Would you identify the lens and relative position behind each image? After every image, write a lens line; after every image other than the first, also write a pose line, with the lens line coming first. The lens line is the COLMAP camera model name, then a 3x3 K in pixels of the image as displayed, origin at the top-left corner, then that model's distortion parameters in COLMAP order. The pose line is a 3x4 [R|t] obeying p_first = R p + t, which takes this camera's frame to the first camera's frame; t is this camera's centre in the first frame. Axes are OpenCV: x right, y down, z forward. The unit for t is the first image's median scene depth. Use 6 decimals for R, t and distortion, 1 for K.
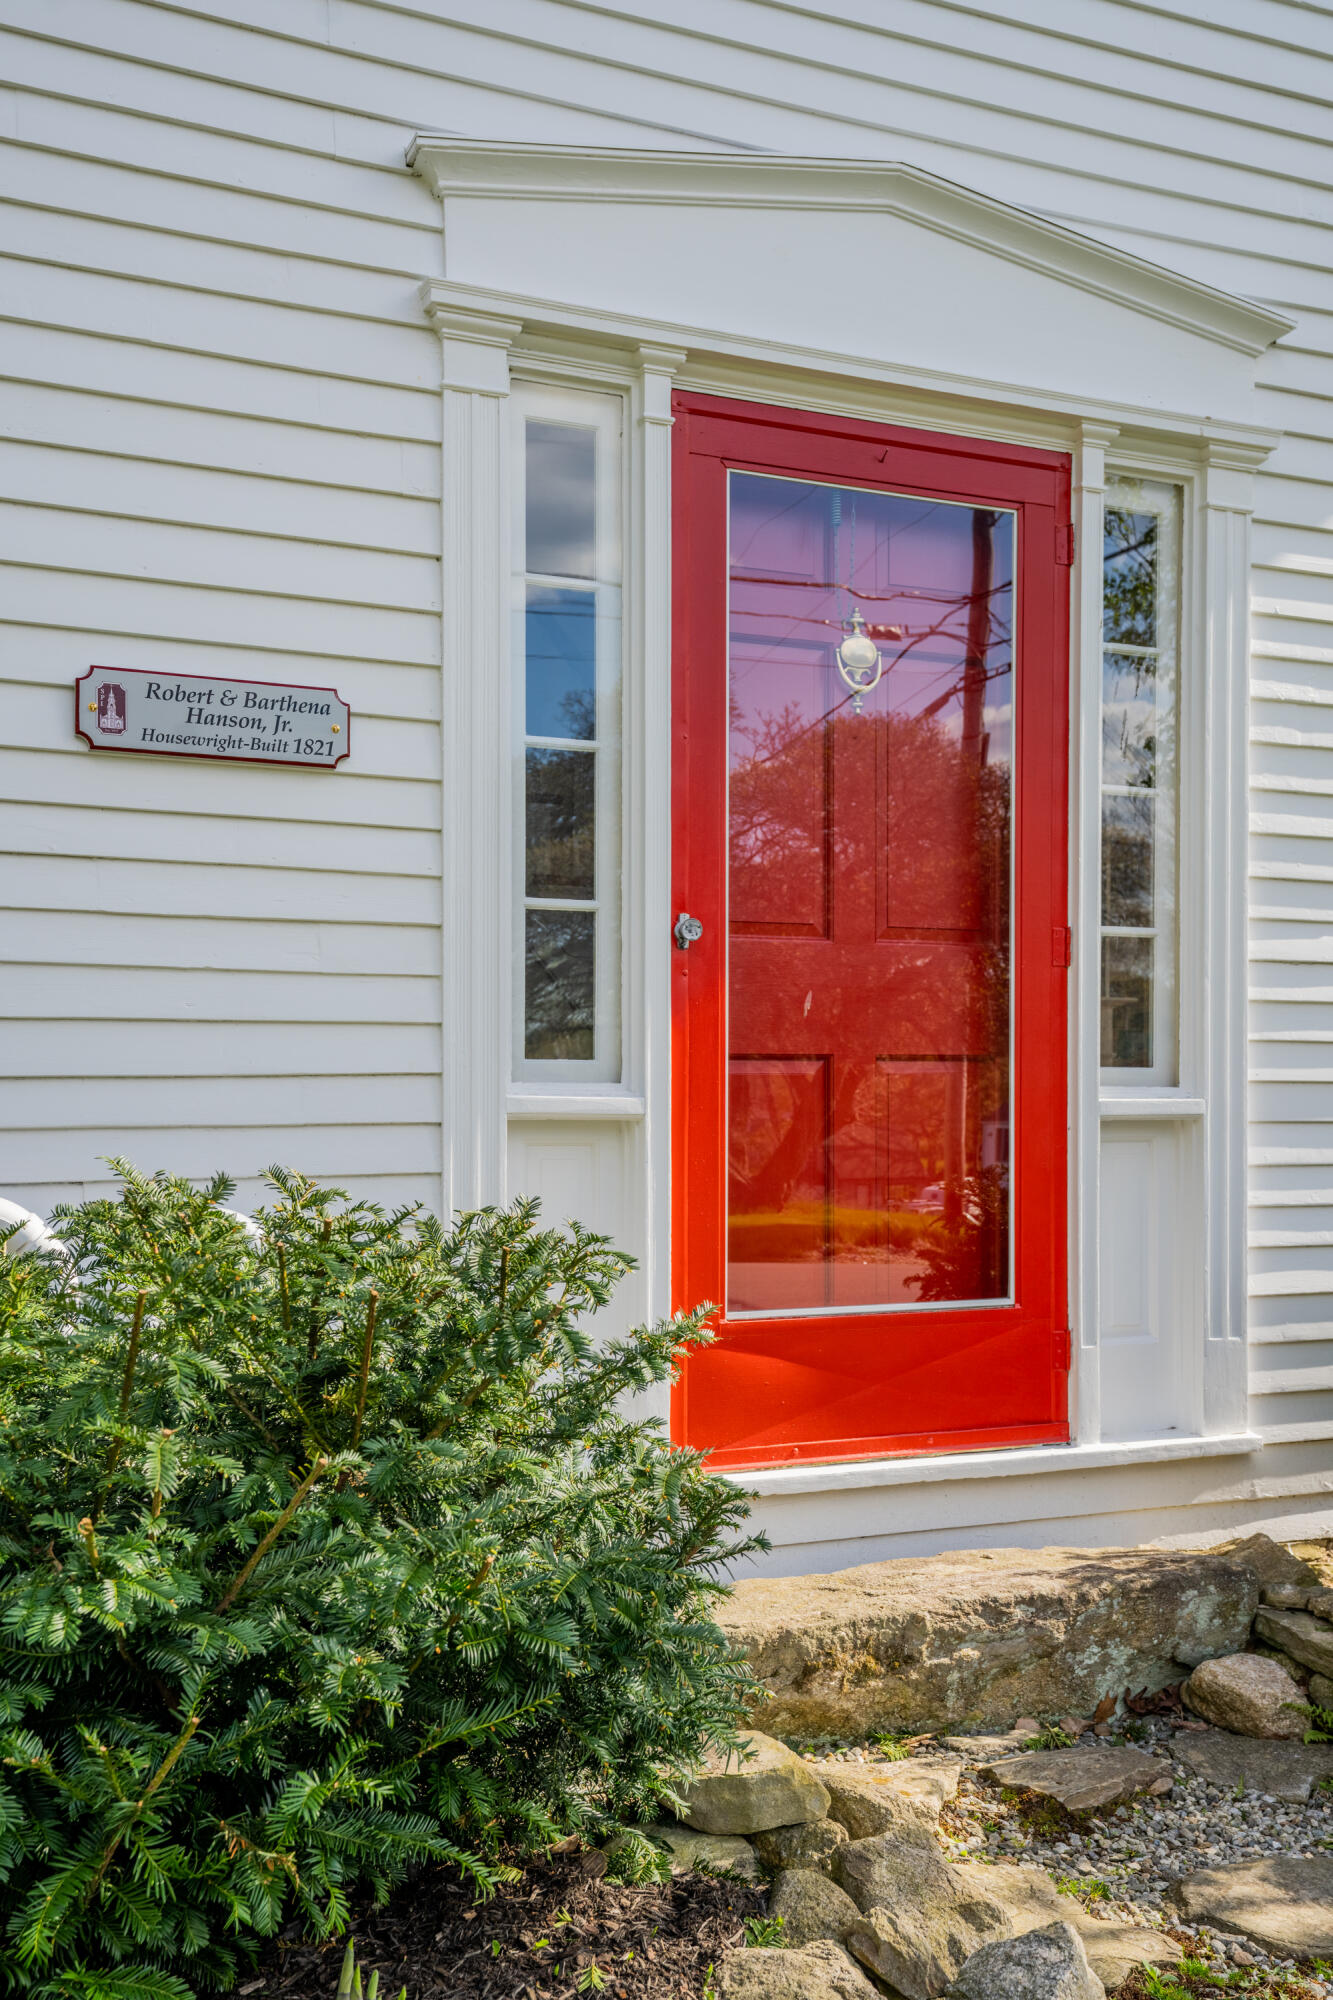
lens RADIAL K [[1986.5, 0, 666.5], [0, 1986.5, 1000.0], [0, 0, 1]] dist [0.001718, 0.000406]
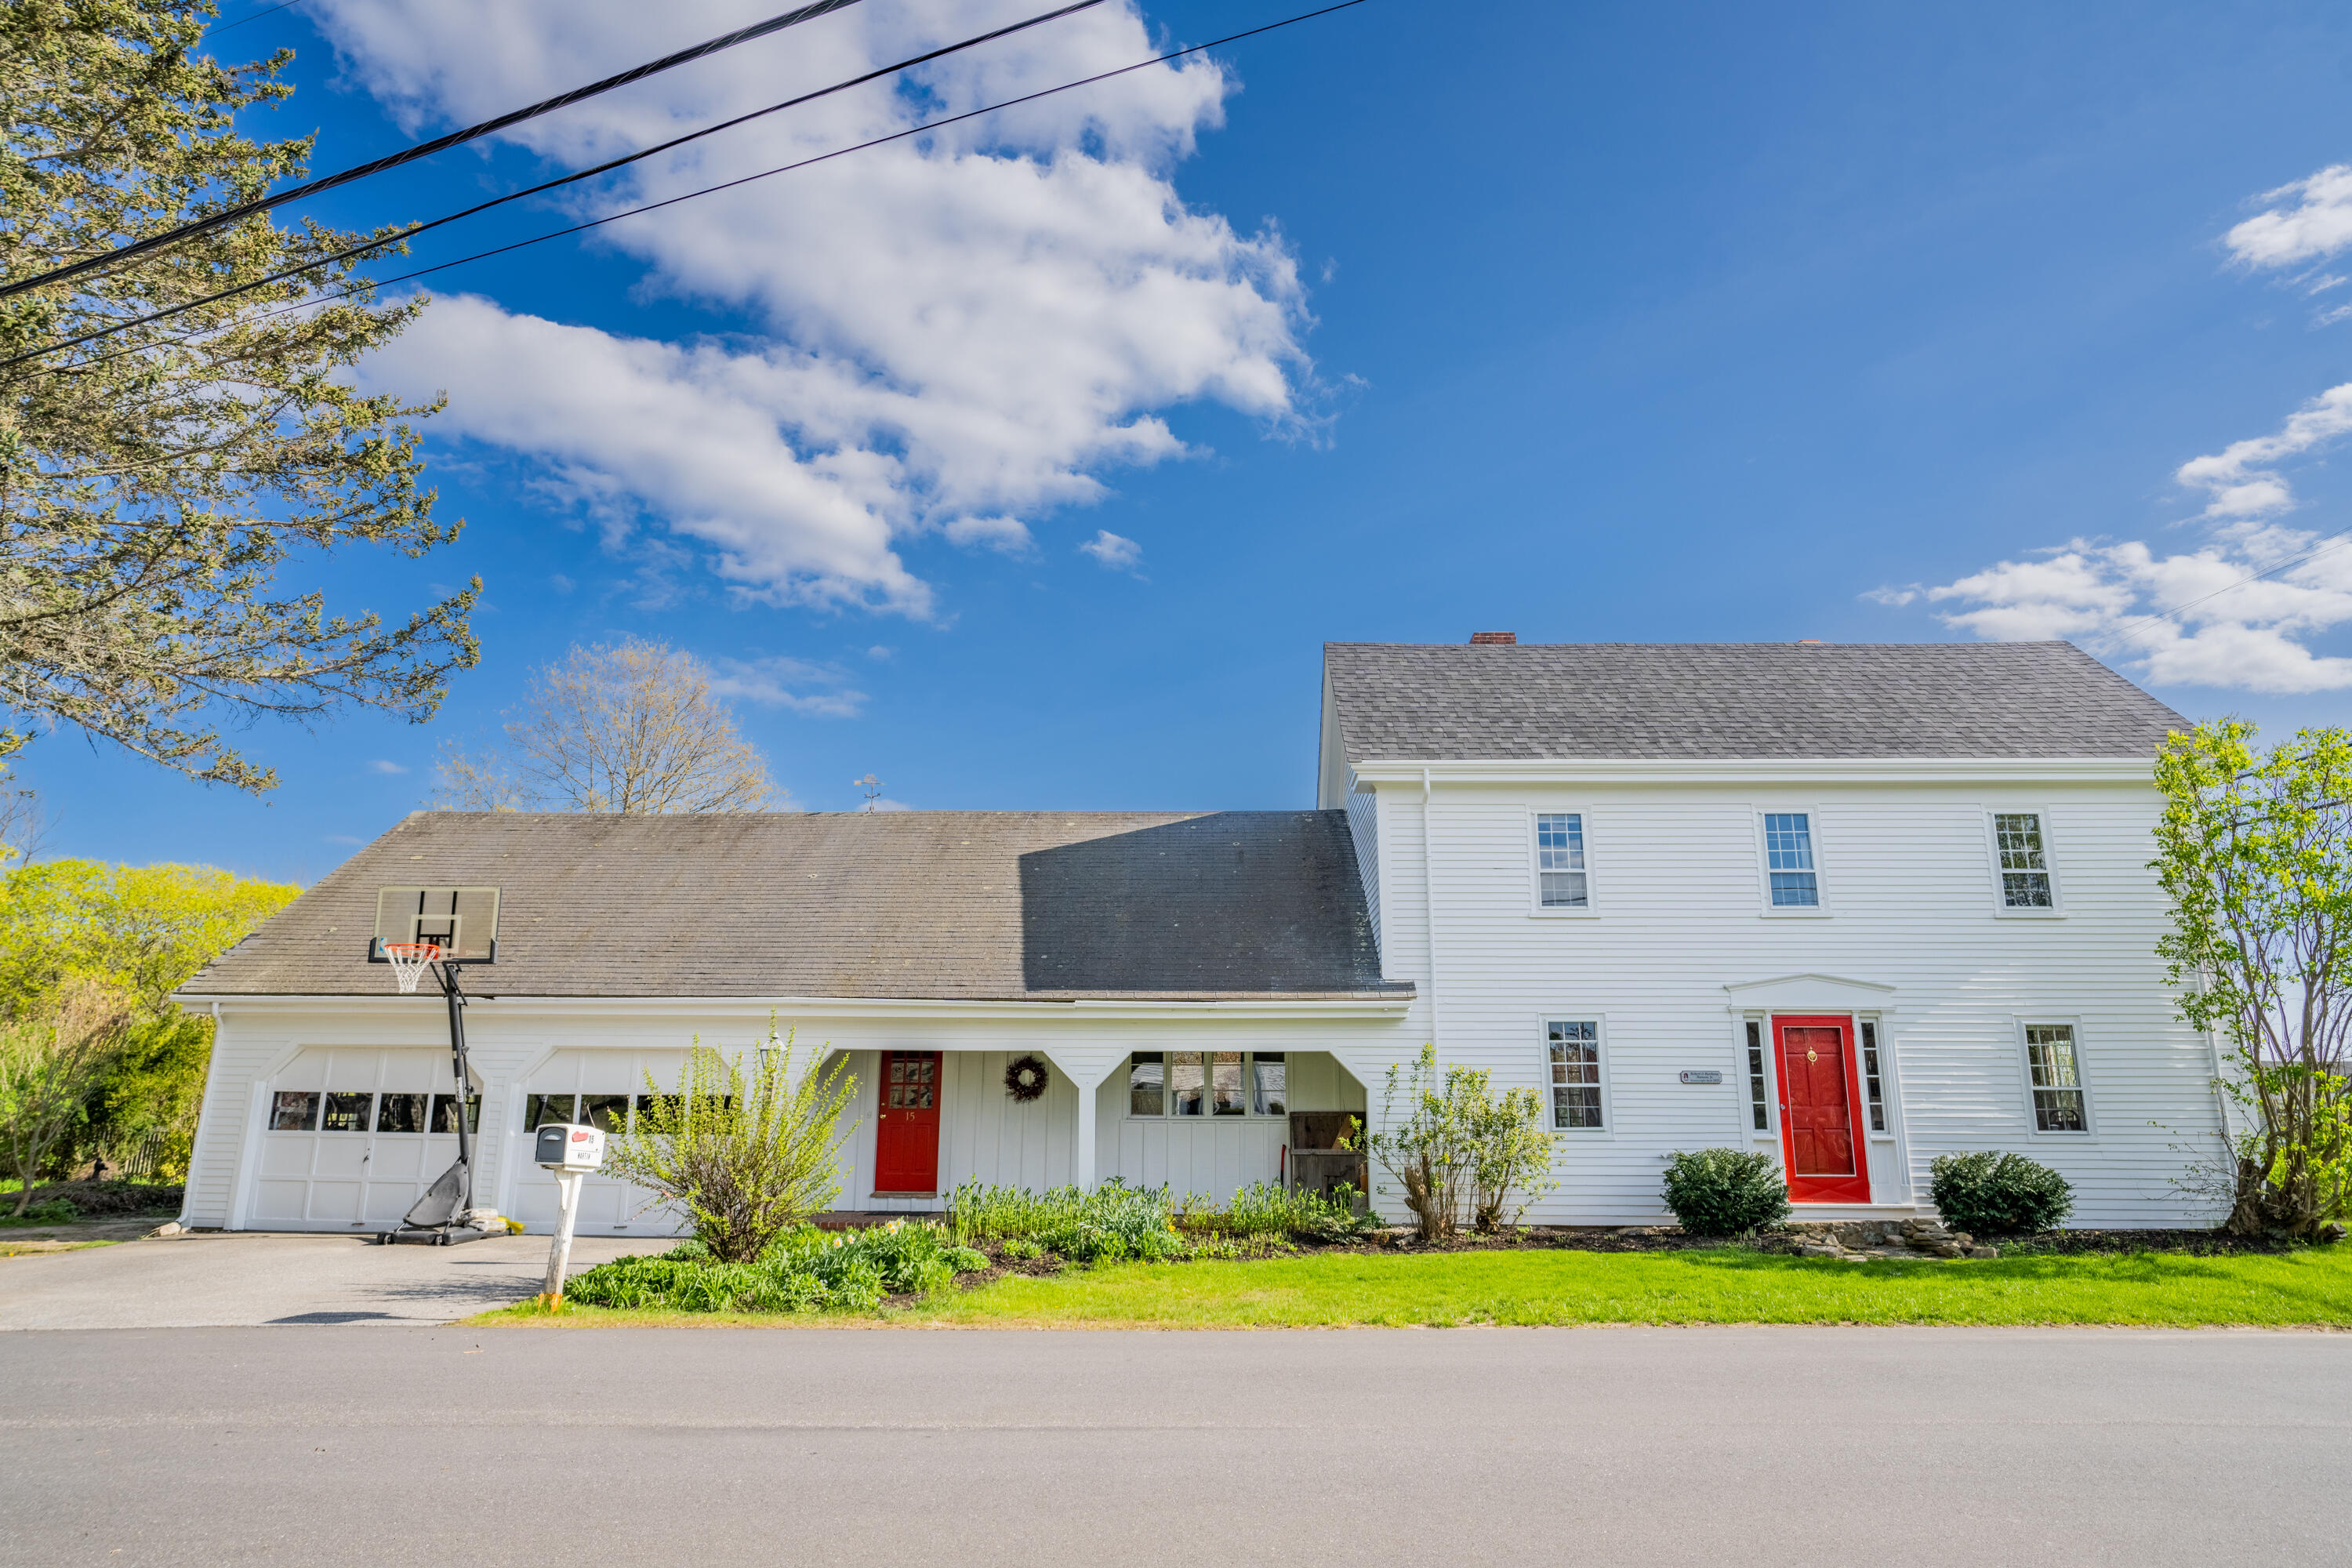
lens RADIAL K [[1325.0, 0, 1176.0], [0, 1325.0, 784.0], [0, 0, 1]] dist [-0.002868, -0.000486]
pose [[0.906349, -0.089912, -0.412853, 0.088992], [0.014408, 0.983105, -0.182474, -0.291392], [0.422285, 0.159437, 0.892331, -3.481986]]
